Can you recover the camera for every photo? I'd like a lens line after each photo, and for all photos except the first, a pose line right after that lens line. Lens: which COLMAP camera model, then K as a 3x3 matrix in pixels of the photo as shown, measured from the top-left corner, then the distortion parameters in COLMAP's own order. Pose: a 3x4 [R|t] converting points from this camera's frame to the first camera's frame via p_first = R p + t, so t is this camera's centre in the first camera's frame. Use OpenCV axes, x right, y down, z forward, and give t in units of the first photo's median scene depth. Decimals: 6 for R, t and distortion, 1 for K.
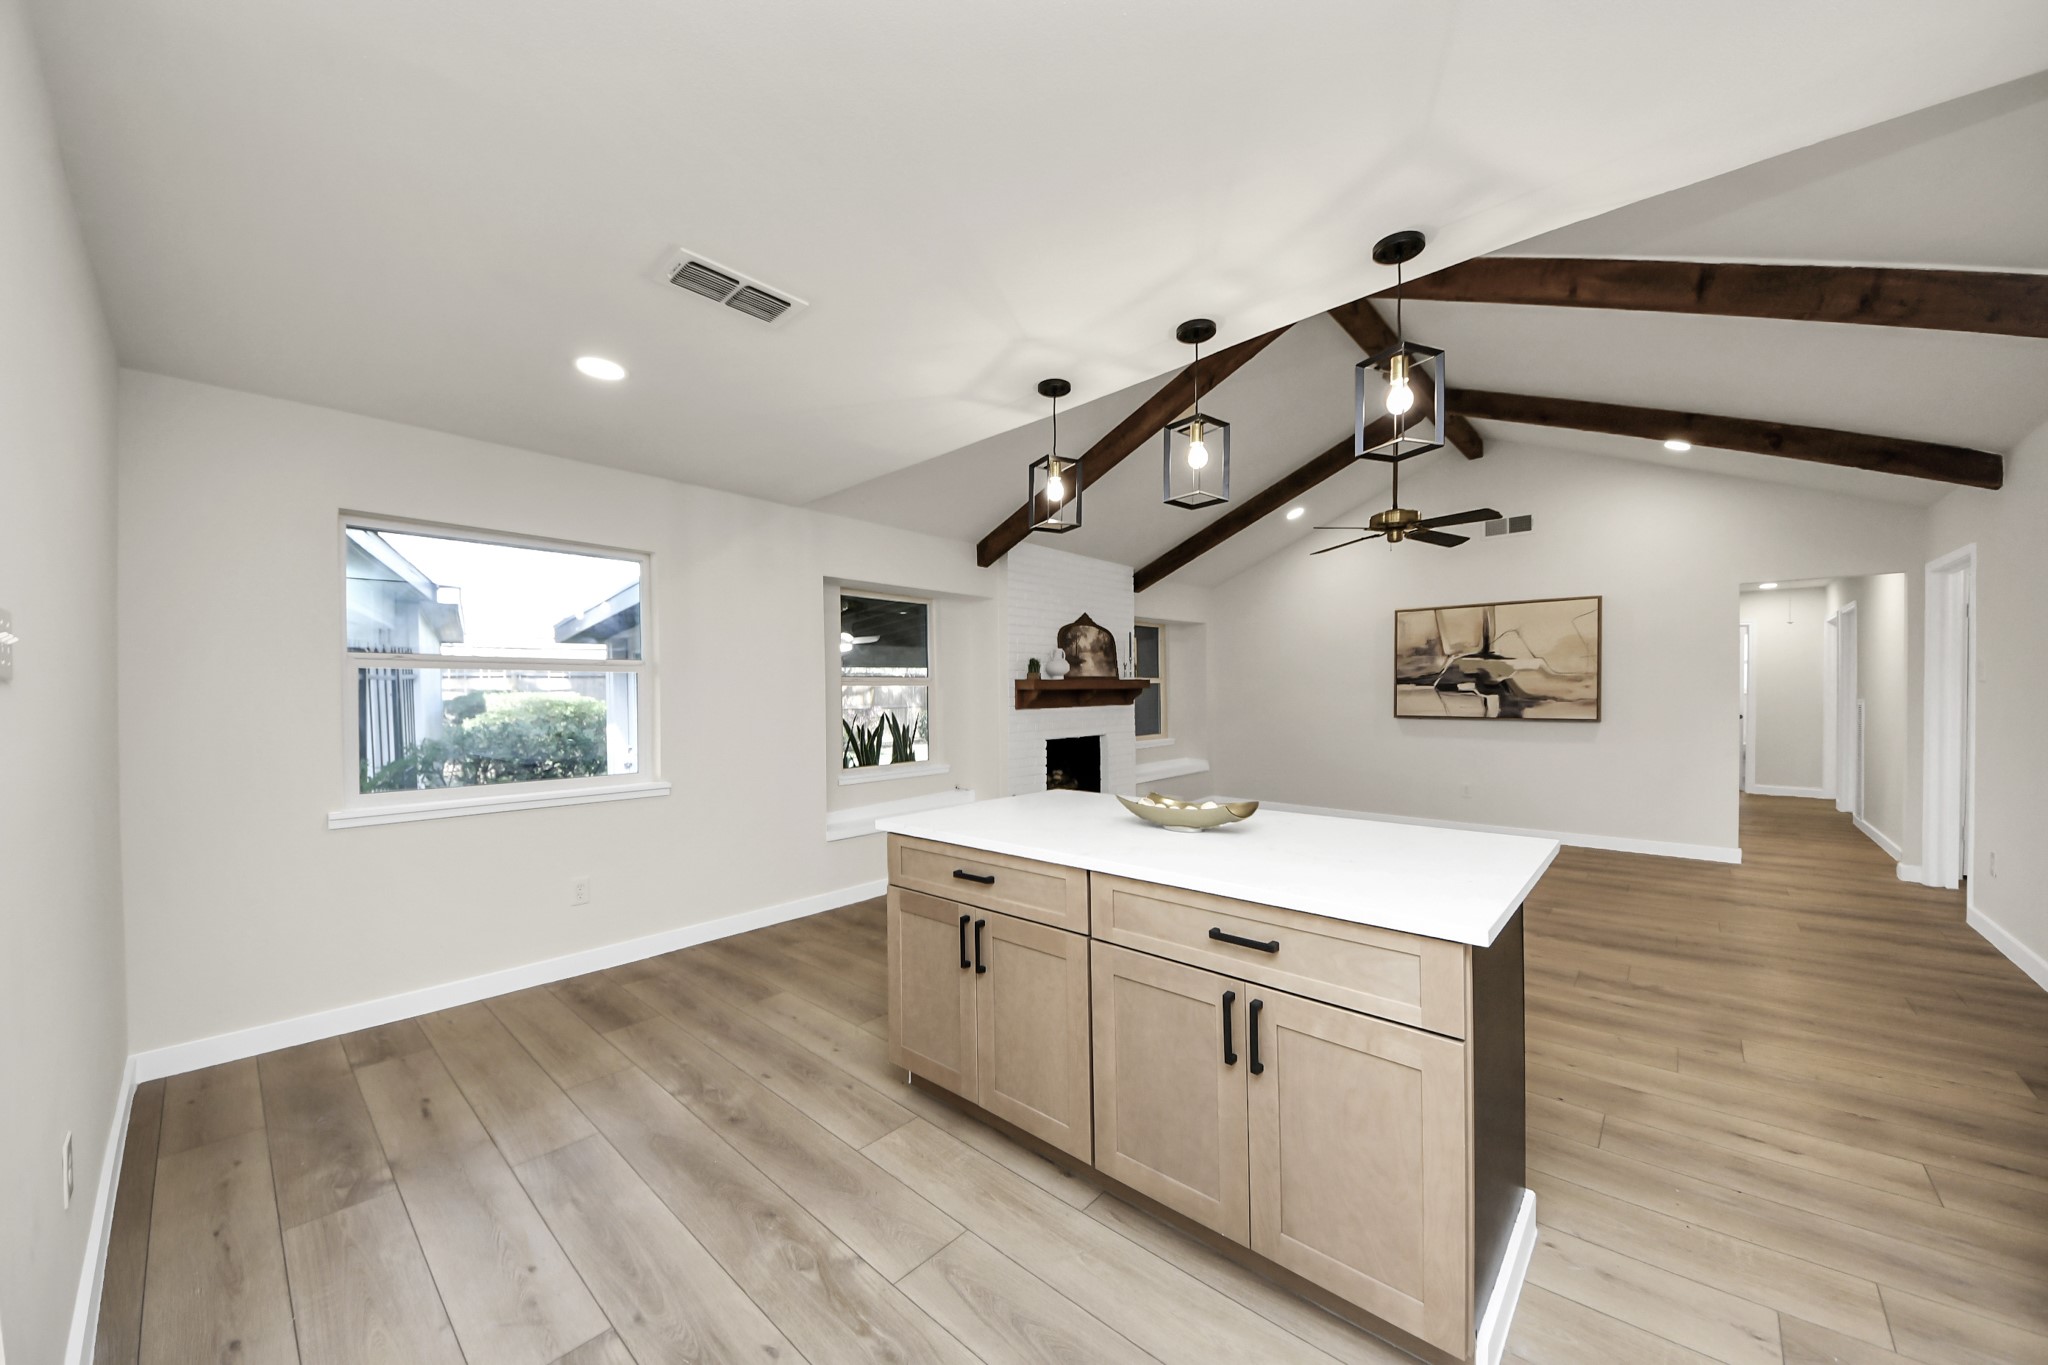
lens RADIAL K [[726.3, 0, 1036.1], [0, 726.3, 695.4], [0, 0, 1]] dist [0.025078, -0.013066]
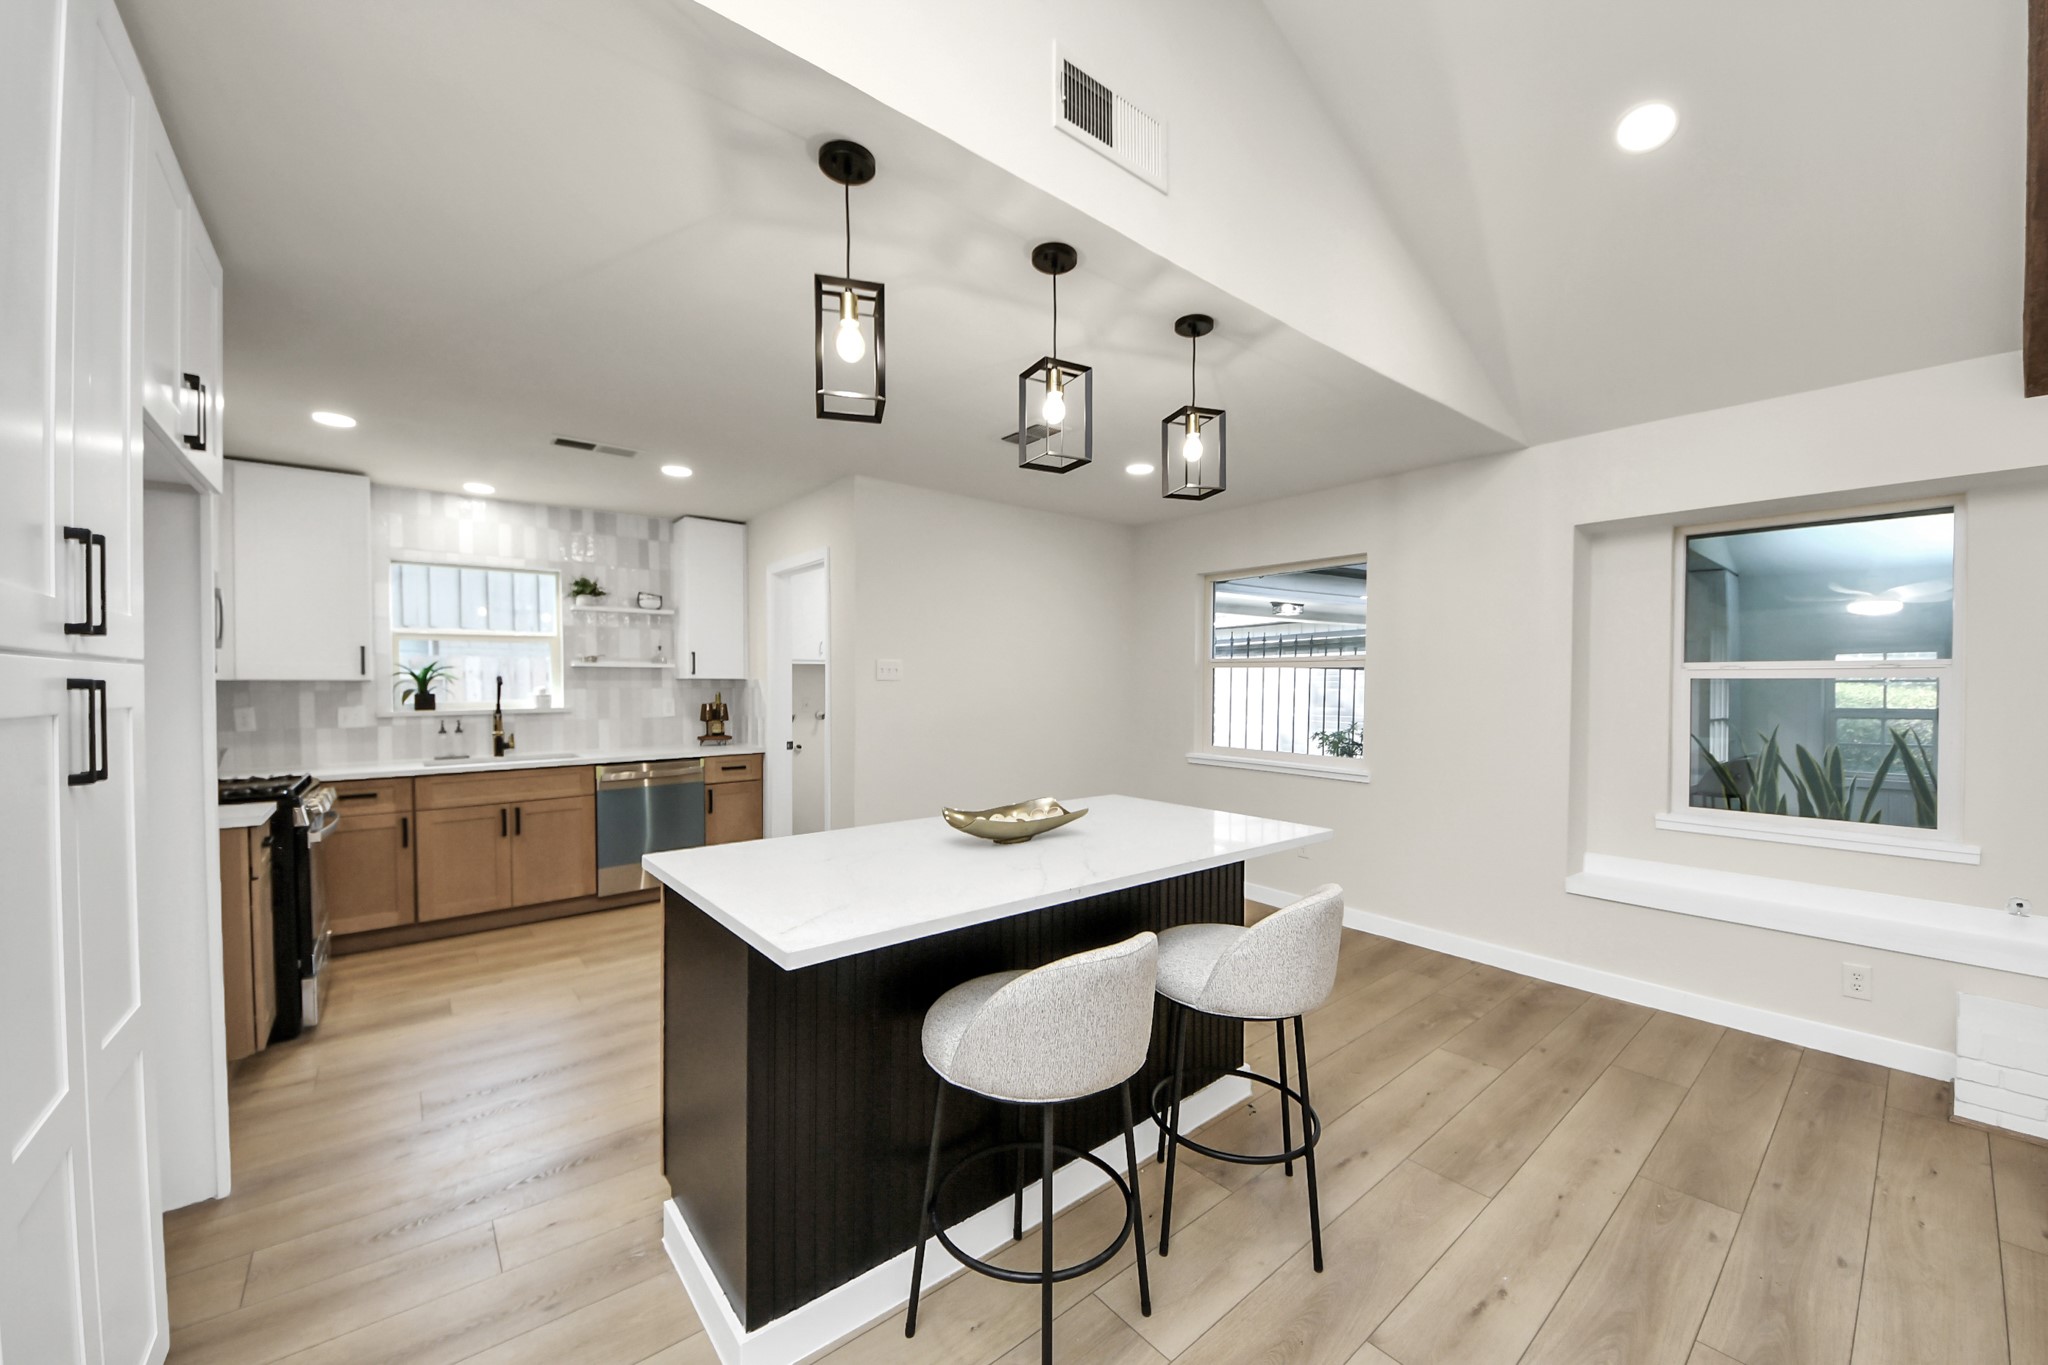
lens RADIAL K [[747.0, 0, 998.8], [0, 747.0, 696.8], [0, 0, 1]] dist [0.015042, -0.014805]
pose [[-0.207978, 0.030120, -0.977670, 0.392237], [-0.006731, 0.999458, 0.032223, -0.012487], [0.978110, 0.013282, -0.207663, 0.413090]]
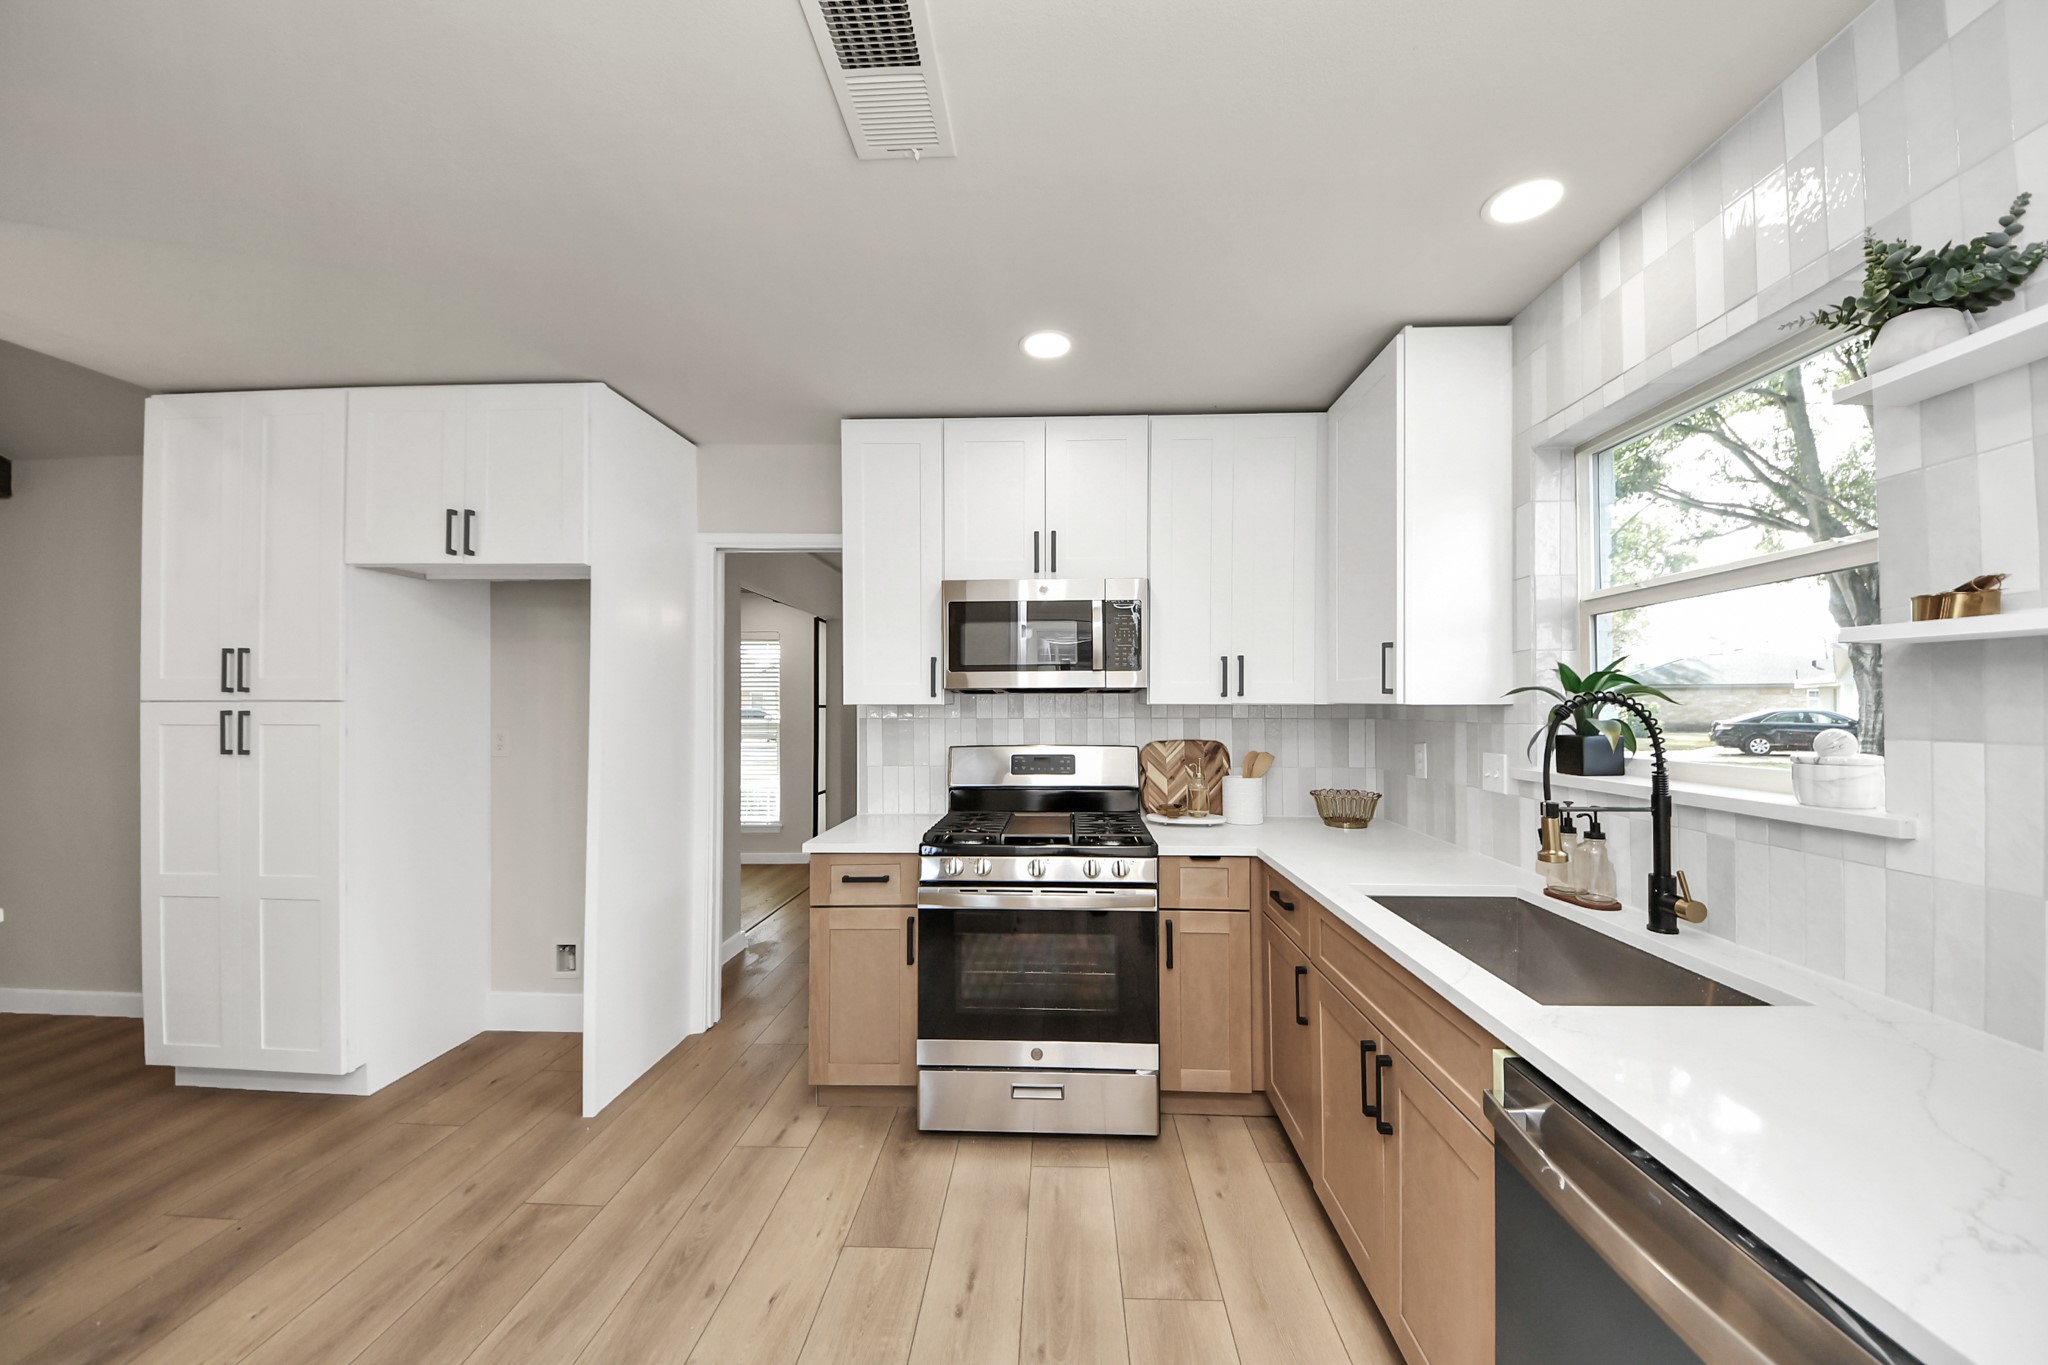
lens RADIAL K [[720.9, 0, 1040.6], [0, 720.9, 695.7], [0, 0, 1]] dist [0.024472, -0.014668]
pose [[-0.637323, 0.016632, 0.770417, -0.305971], [0.013404, 0.999855, -0.010496, -0.003958], [-0.770480, 0.003637, -0.637454, 0.073849]]
